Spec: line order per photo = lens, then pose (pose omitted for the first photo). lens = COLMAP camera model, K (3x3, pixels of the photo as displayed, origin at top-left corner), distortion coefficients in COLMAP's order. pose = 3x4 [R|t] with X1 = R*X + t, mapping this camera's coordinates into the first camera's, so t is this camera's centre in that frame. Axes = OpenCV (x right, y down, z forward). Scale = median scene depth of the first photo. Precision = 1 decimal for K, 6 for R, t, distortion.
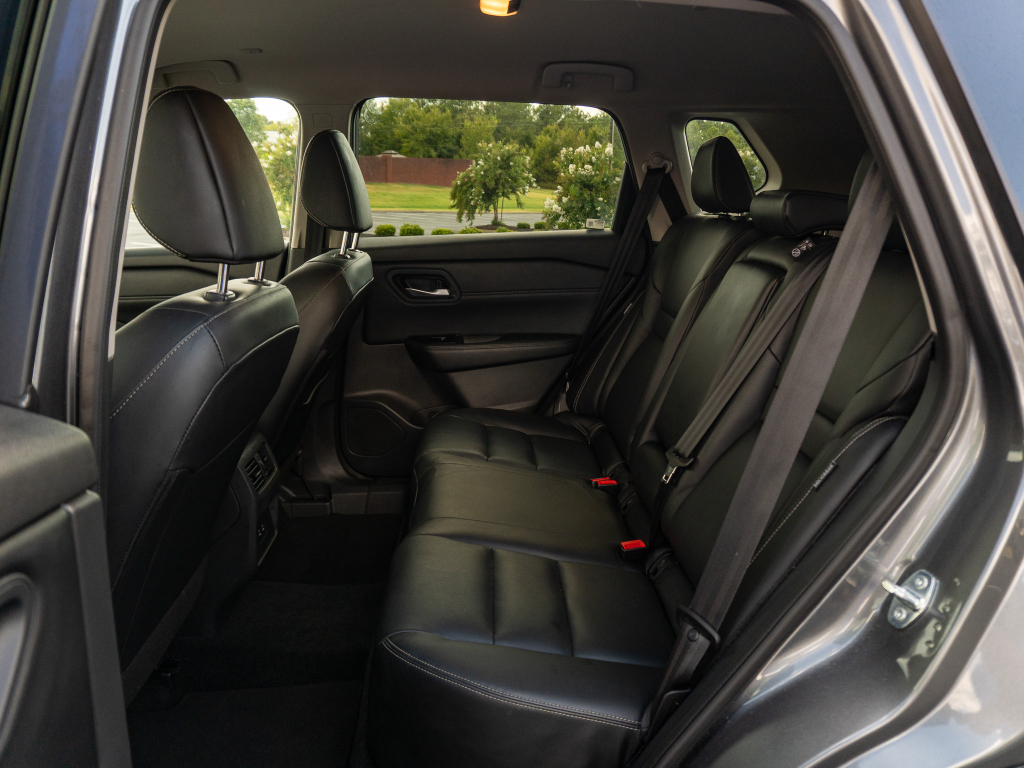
lens RADIAL K [[757.2, 0, 515.2], [0, 757.2, 368.8], [0, 0, 1]] dist [-0.036477, 0.016222]
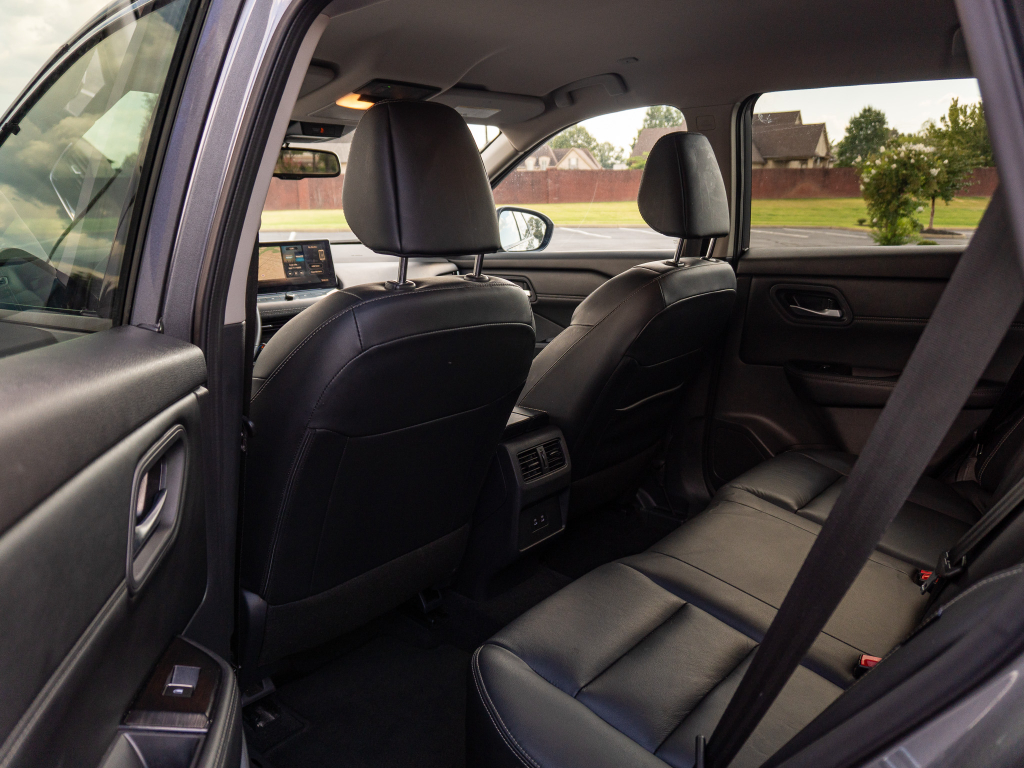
lens RADIAL K [[757.2, 0, 515.2], [0, 757.2, 377.4], [0, 0, 1]] dist [-0.036477, 0.016222]
pose [[0.732073, 0.132313, -0.668253, 0.220168], [-0.139283, 0.989306, 0.043297, -0.015698], [0.666836, 0.061380, 0.742673, 0.130047]]
